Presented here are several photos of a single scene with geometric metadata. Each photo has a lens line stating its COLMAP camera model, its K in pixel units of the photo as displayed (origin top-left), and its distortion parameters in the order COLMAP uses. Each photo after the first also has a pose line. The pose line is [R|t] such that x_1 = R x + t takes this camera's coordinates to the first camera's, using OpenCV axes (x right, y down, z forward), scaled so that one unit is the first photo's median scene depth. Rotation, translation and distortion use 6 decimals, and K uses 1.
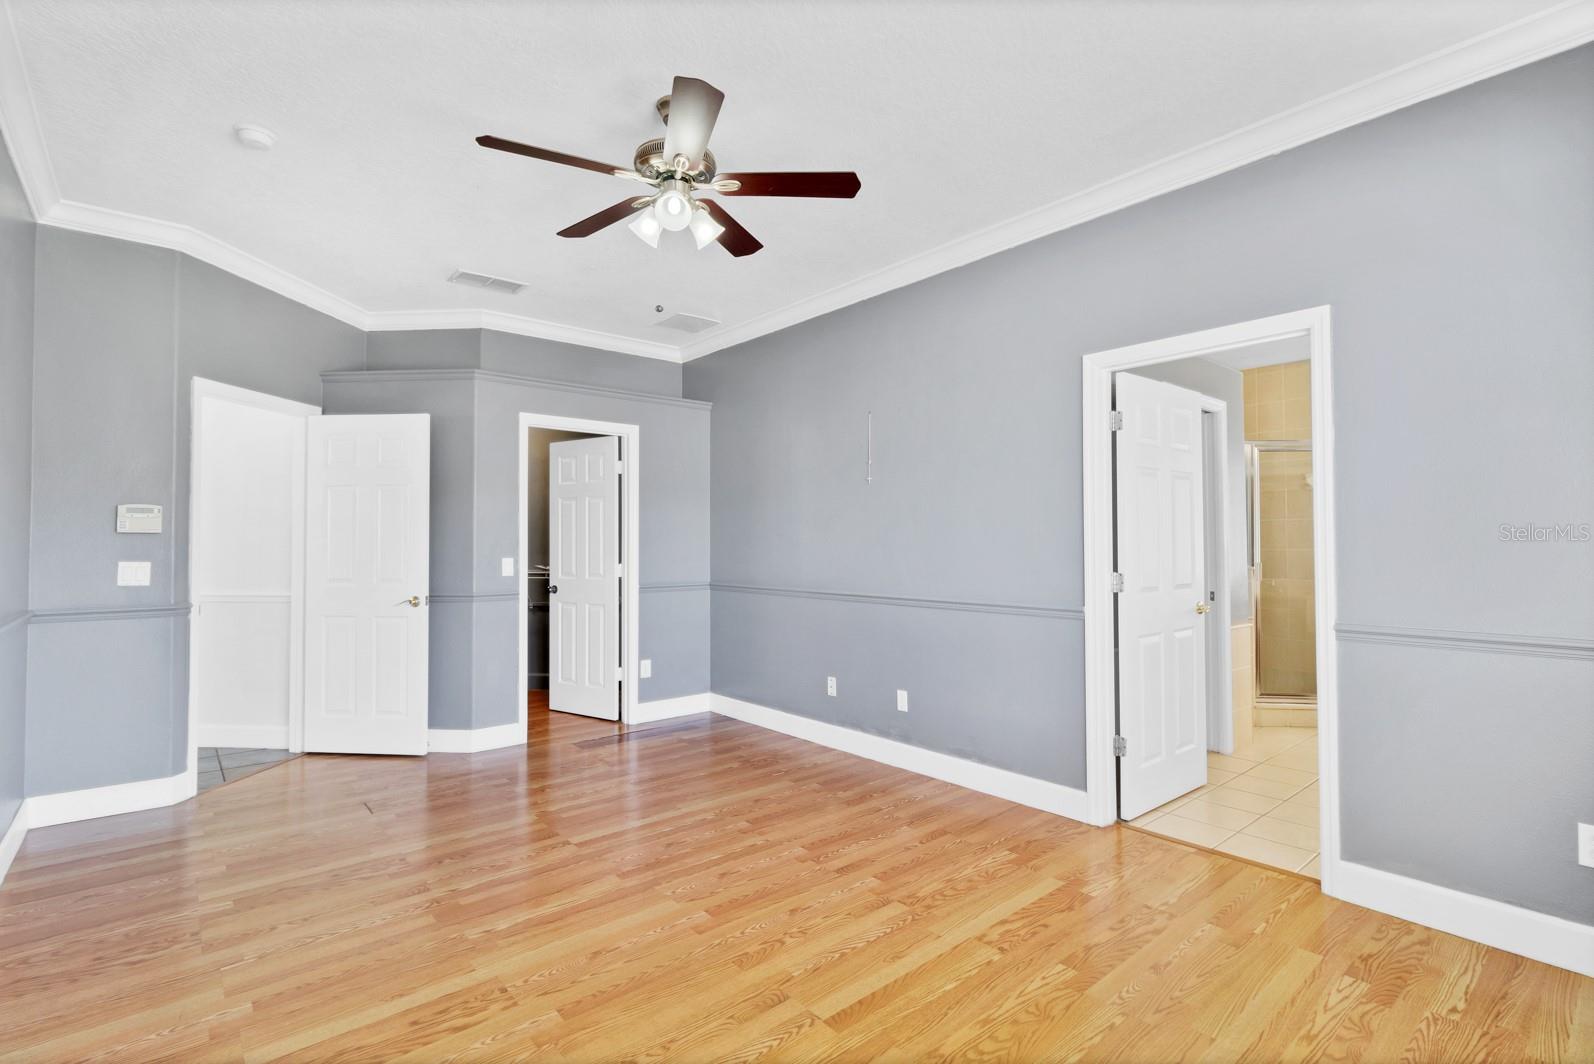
lens RADIAL K [[750.4, 0, 800.3], [0, 750.4, 524.9], [0, 0, 1]] dist [-0.000521, 0.001972]
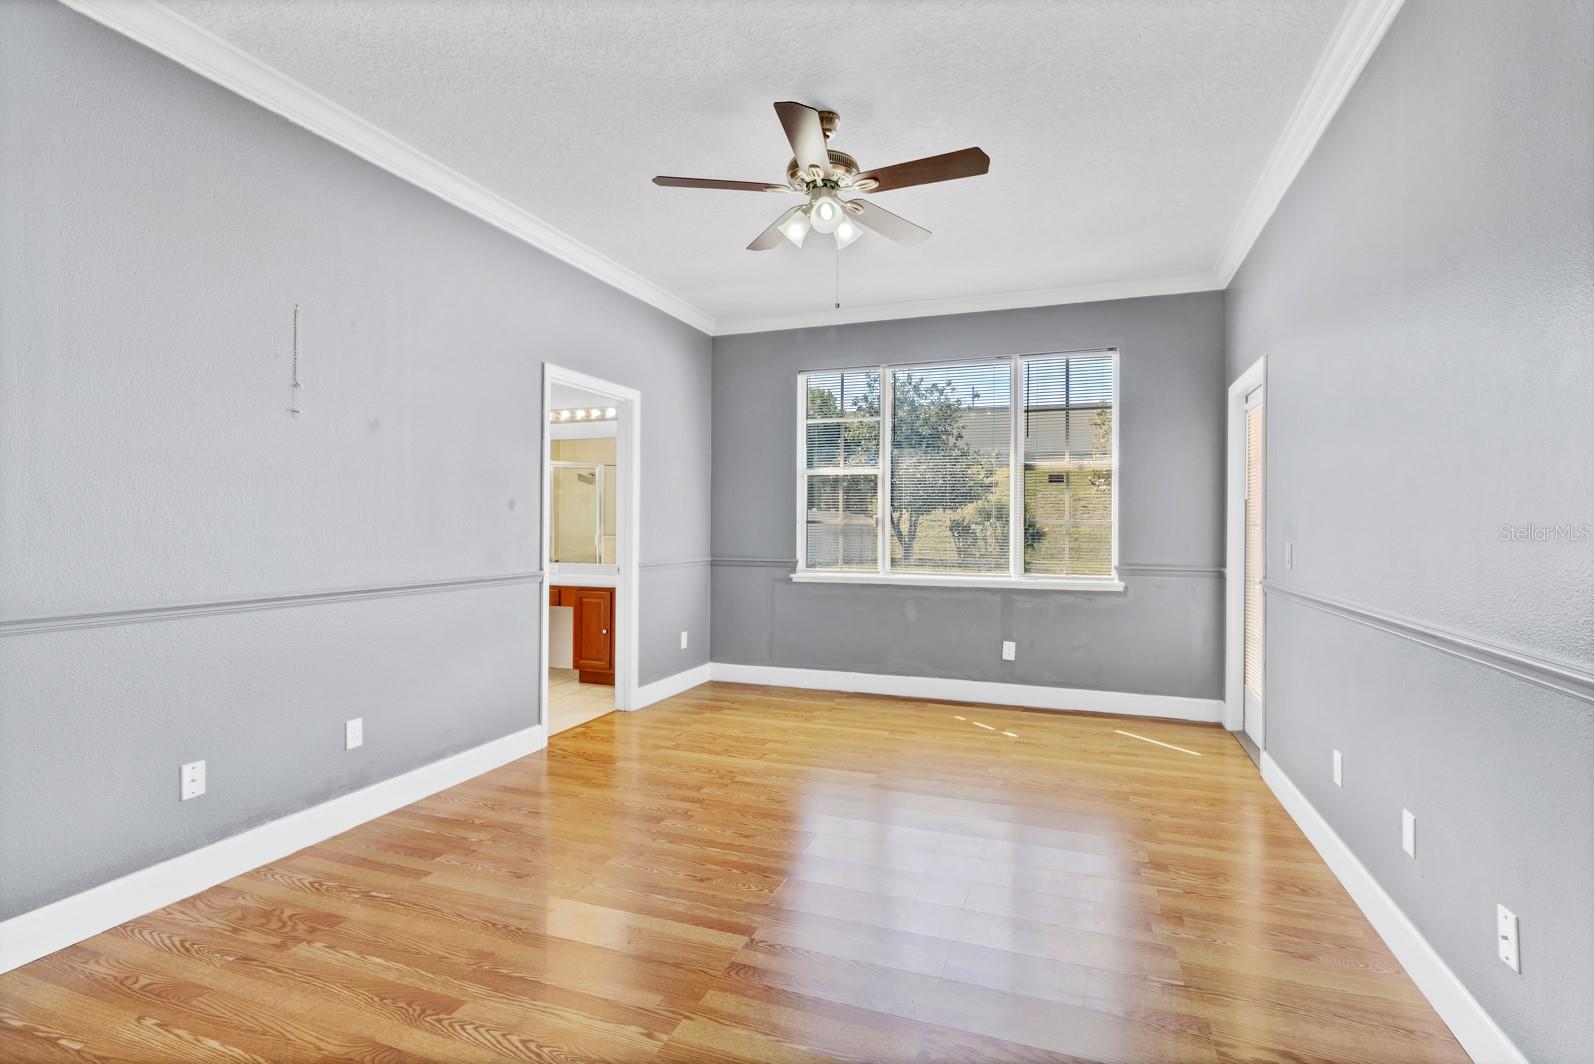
lens RADIAL K [[750.4, 0, 797.9], [0, 750.4, 533.5], [0, 0, 1]] dist [-0.000521, 0.001972]
pose [[-0.480011, -0.004578, 0.877251, -0.779946], [-0.017730, 0.999833, -0.004483, 0.042319], [-0.877083, -0.017706, -0.480012, 1.086791]]
